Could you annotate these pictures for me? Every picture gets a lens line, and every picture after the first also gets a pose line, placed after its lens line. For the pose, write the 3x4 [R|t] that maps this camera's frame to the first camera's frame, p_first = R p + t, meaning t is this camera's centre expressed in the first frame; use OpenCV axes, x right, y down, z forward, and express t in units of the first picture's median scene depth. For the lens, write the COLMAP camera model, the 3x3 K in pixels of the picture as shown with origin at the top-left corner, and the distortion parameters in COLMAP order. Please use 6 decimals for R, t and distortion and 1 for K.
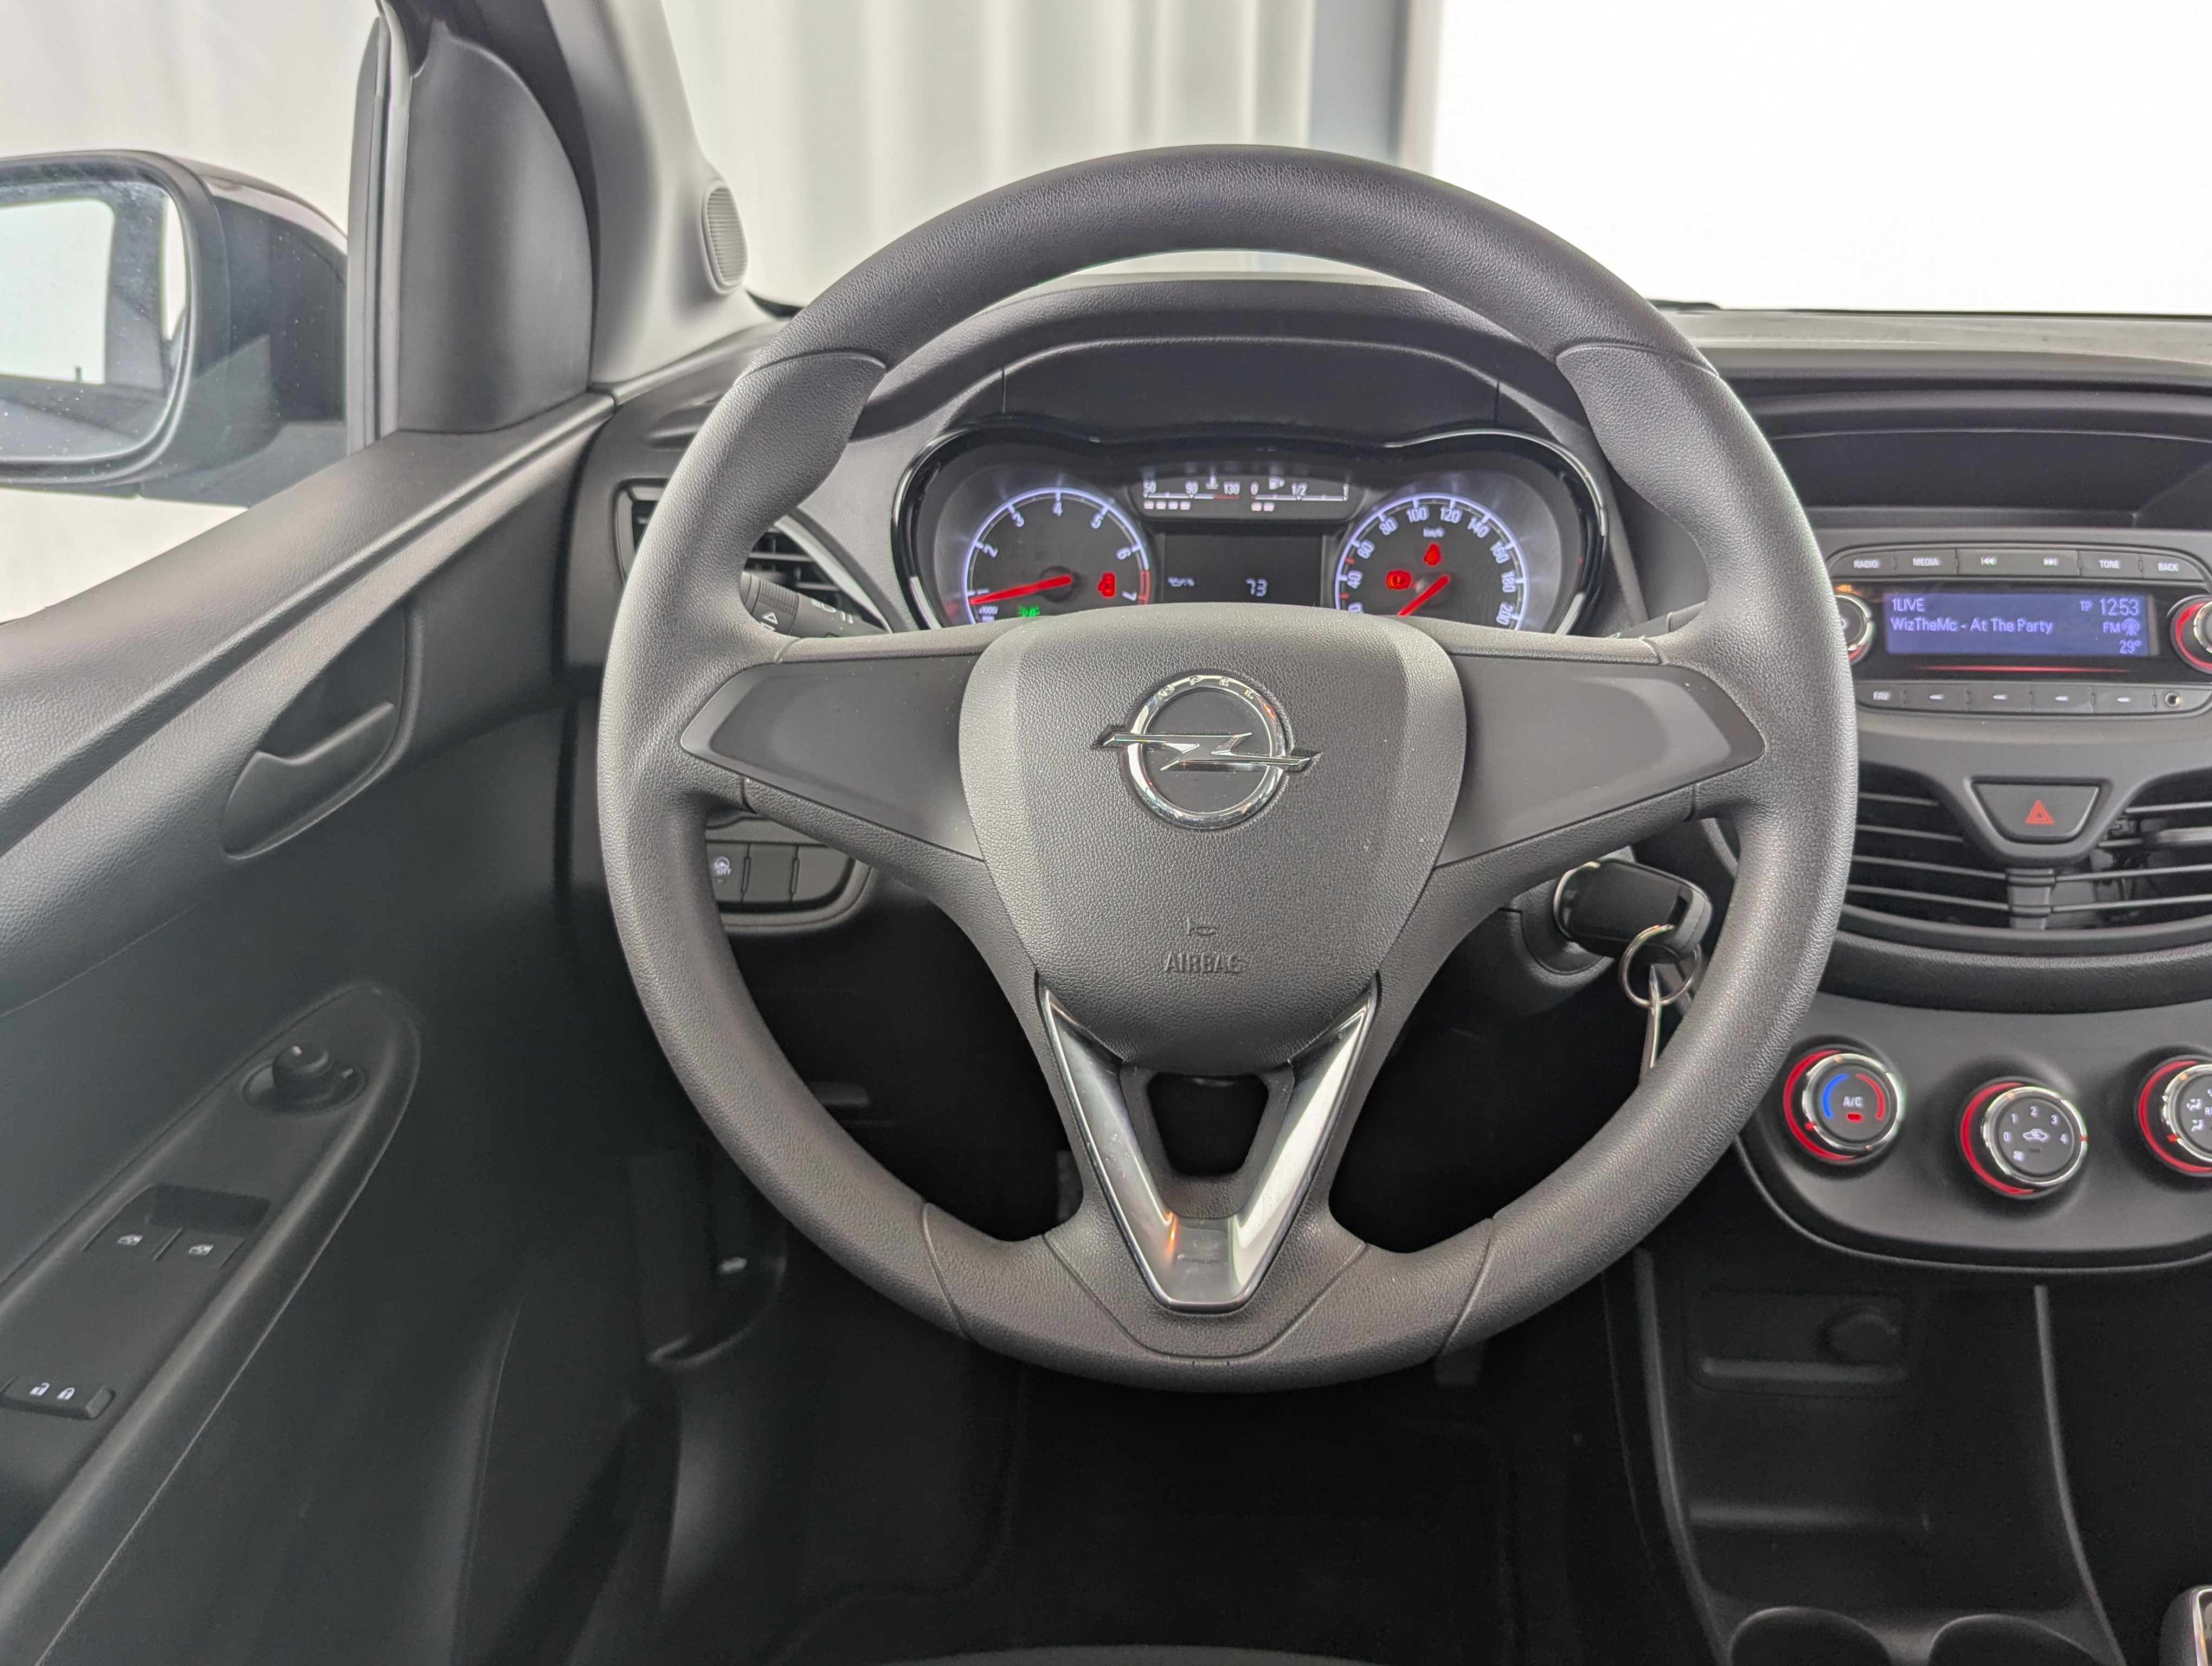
lens RADIAL K [[1874.8, 0, 1092.1], [0, 1874.8, 777.6], [0, 0, 1]] dist [0.037375, -0.025611]
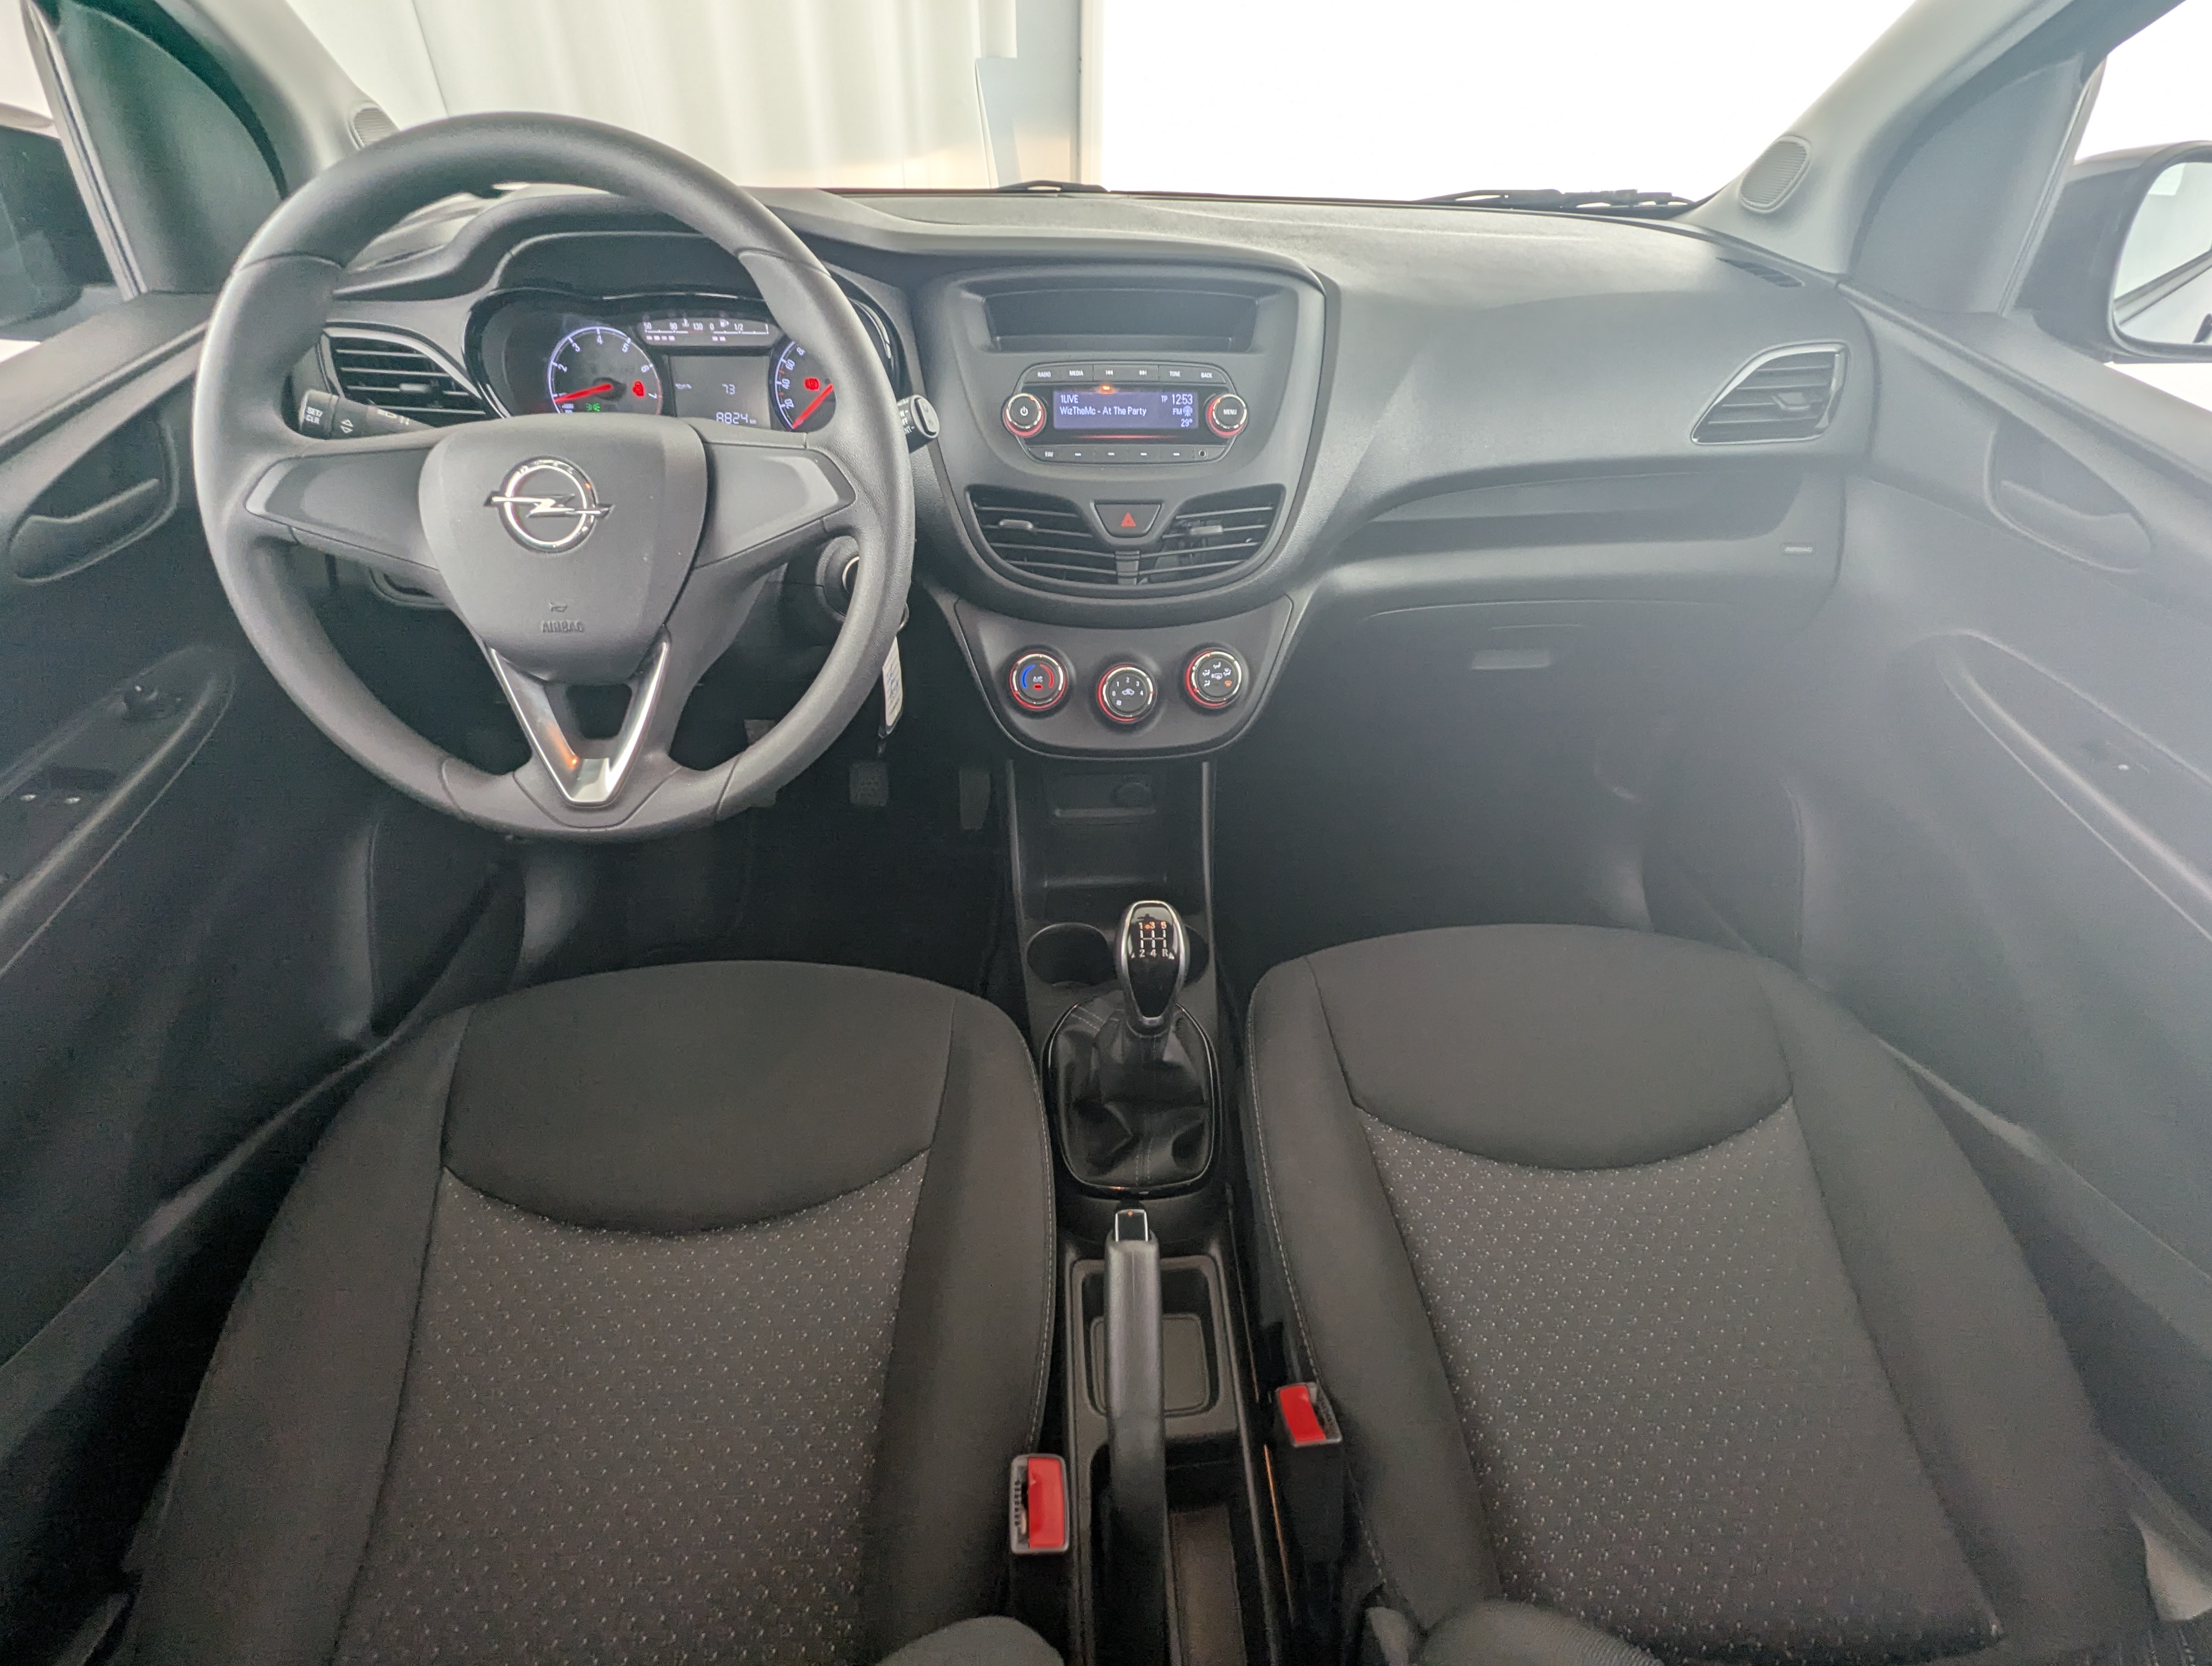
lens RADIAL K [[1084.3, 0, 1110.1], [0, 1084.3, 837.0], [0, 0, 1]] dist [0.000689, 0.001175]
pose [[0.993317, -0.057299, 0.100193, 0.350117], [0.023148, 0.949333, 0.313419, -0.019641], [-0.113075, -0.309005, 0.944314, -0.099027]]
